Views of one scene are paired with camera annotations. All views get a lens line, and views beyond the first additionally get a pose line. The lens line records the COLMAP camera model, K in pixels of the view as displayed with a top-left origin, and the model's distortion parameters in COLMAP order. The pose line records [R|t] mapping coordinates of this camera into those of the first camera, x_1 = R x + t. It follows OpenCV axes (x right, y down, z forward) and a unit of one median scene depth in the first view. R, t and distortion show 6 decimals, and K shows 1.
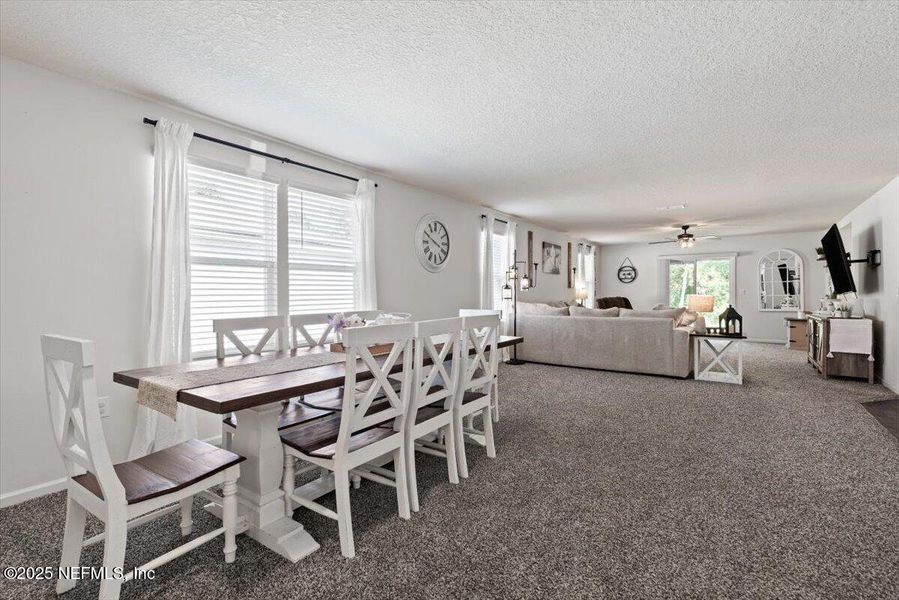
lens RADIAL K [[409.9, 0, 451.0], [0, 409.9, 297.6], [0, 0, 1]] dist [0.005563, -0.000417]
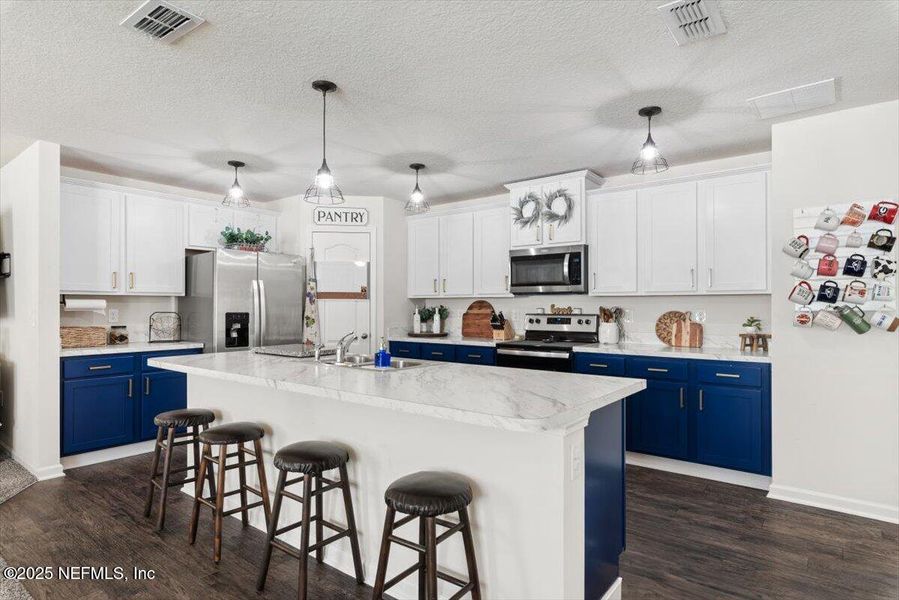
lens RADIAL K [[504.6, 0, 453.1], [0, 504.6, 302.9], [0, 0, 1]] dist [0.001304, 0.000887]
pose [[0.044412, 0.013794, 0.998918, 0.264203], [0.013222, 0.999809, -0.014394, -0.017718], [-0.998926, 0.013847, 0.044221, 0.254614]]
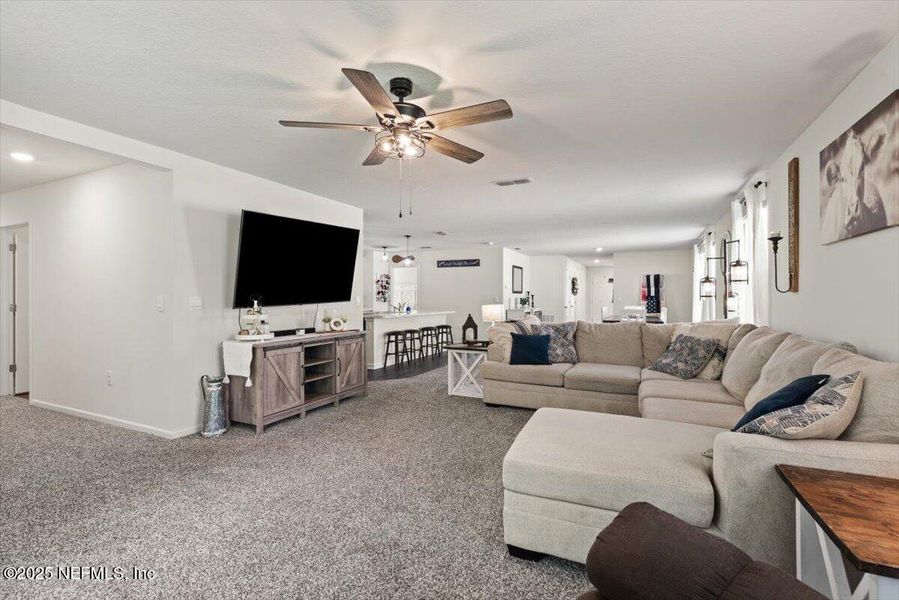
lens RADIAL K [[409.9, 0, 446.0], [0, 409.9, 298.9], [0, 0, 1]] dist [0.005563, -0.000417]
pose [[-0.986664, 0.004239, -0.162715, 0.900122], [0.001423, 0.999847, 0.017416, -0.038611], [0.162764, 0.016952, -0.986519, 1.992571]]
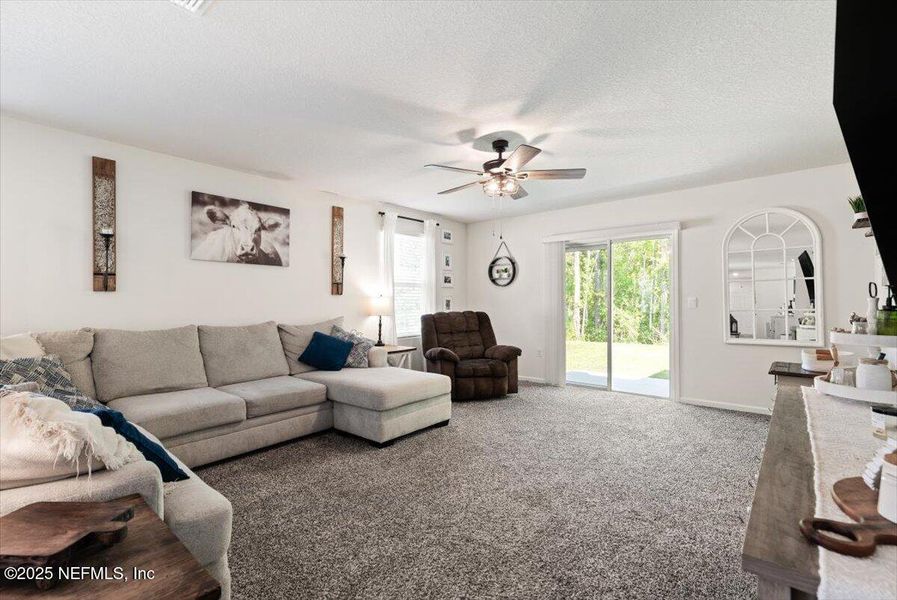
lens RADIAL K [[409.0, 0, 449.6], [0, 409.0, 298.2], [0, 0, 1]] dist [0.005563, -0.000417]
pose [[0.996357, -0.001581, -0.085261, 0.850220], [-0.000350, 0.999744, -0.022632, -0.013323], [0.085275, 0.022579, 0.996102, 0.904208]]
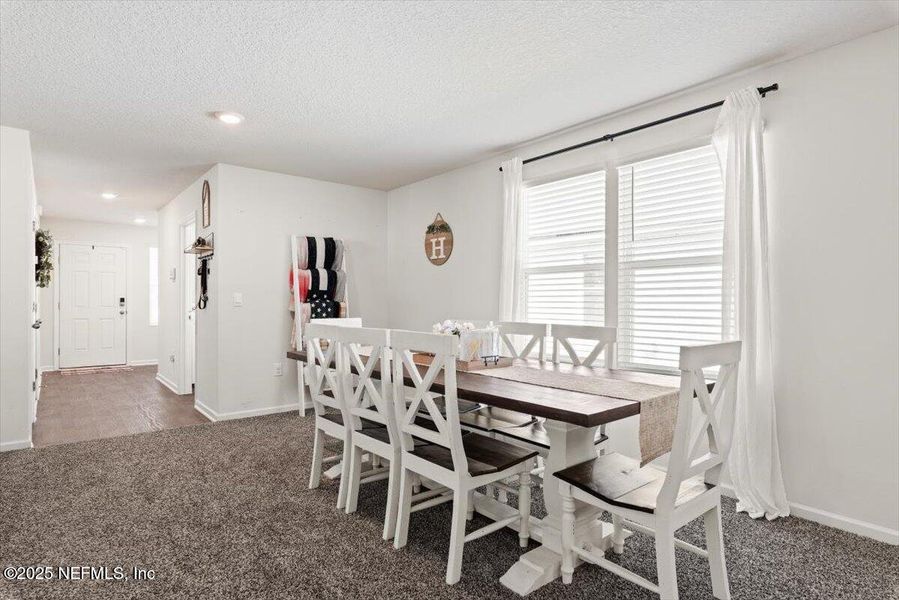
lens RADIAL K [[488.6, 0, 451.0], [0, 488.6, 307.5], [0, 0, 1]] dist [-0.000610, 0.000100]
pose [[-0.263796, 0.015165, -0.964459, 0.417337], [-0.017743, 0.999631, 0.020571, -0.007267], [0.964415, 0.022539, -0.263429, 0.643612]]
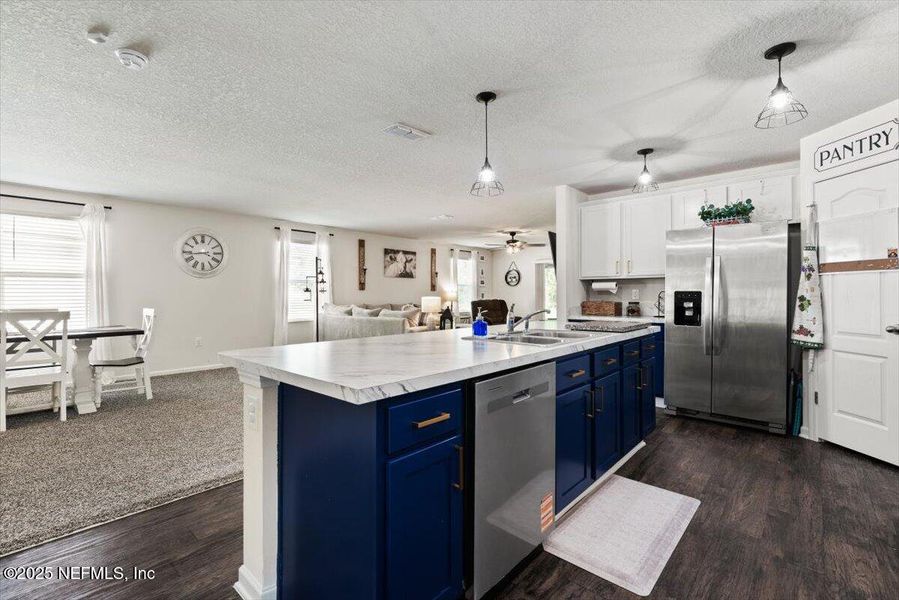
lens RADIAL K [[409.9, 0, 445.7], [0, 409.9, 287.2], [0, 0, 1]] dist [0.005563, -0.000417]
pose [[0.993830, 0.001029, -0.110909, 0.789743], [-0.004377, 0.999542, -0.029948, -0.002273], [0.110828, 0.030249, 0.993379, -0.092580]]
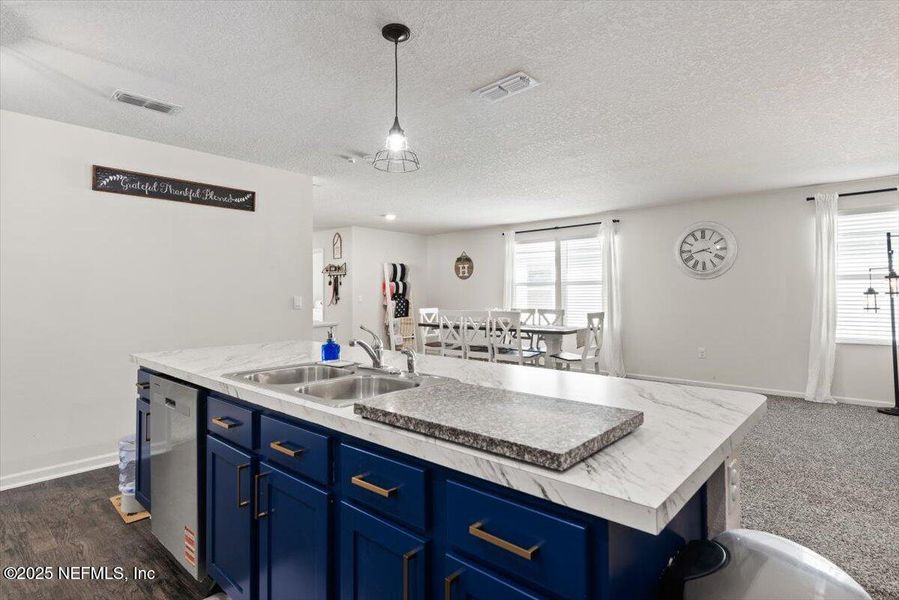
lens RADIAL K [[469.8, 0, 447.9], [0, 469.8, 295.3], [0, 0, 1]] dist [0.005545, 0.002449]
pose [[-0.114226, 0.006245, -0.993435, 1.202104], [-0.009201, 0.999931, 0.007344, -0.023688], [0.993412, 0.009979, -0.114161, 0.505923]]
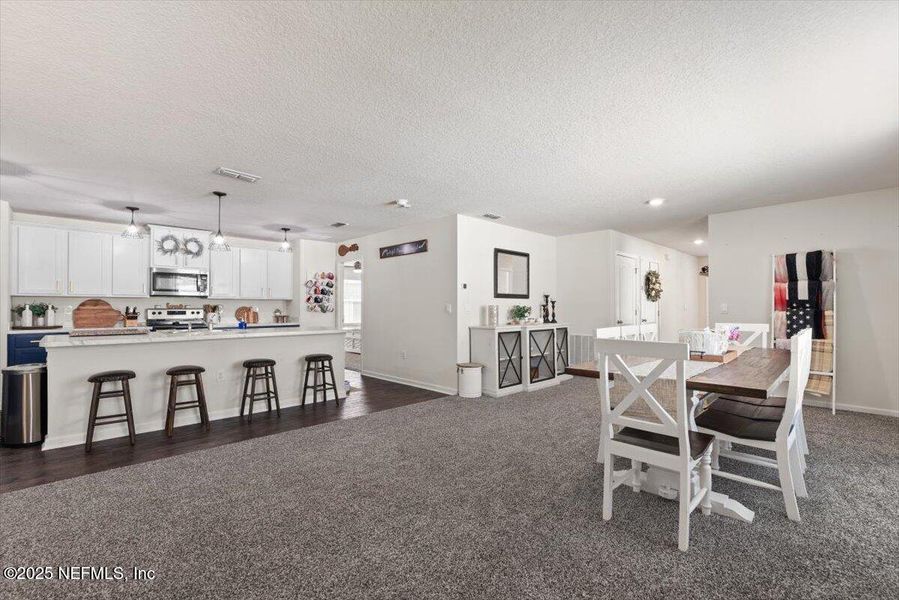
lens RADIAL K [[394.5, 0, 443.0], [0, 394.5, 306.8], [0, 0, 1]] dist [-0.001447, -0.000314]
pose [[-0.982356, 0.007568, 0.186865, 0.171248], [0.009809, 0.999891, 0.011071, -0.018746], [-0.186761, 0.012709, -0.982323, 1.146636]]
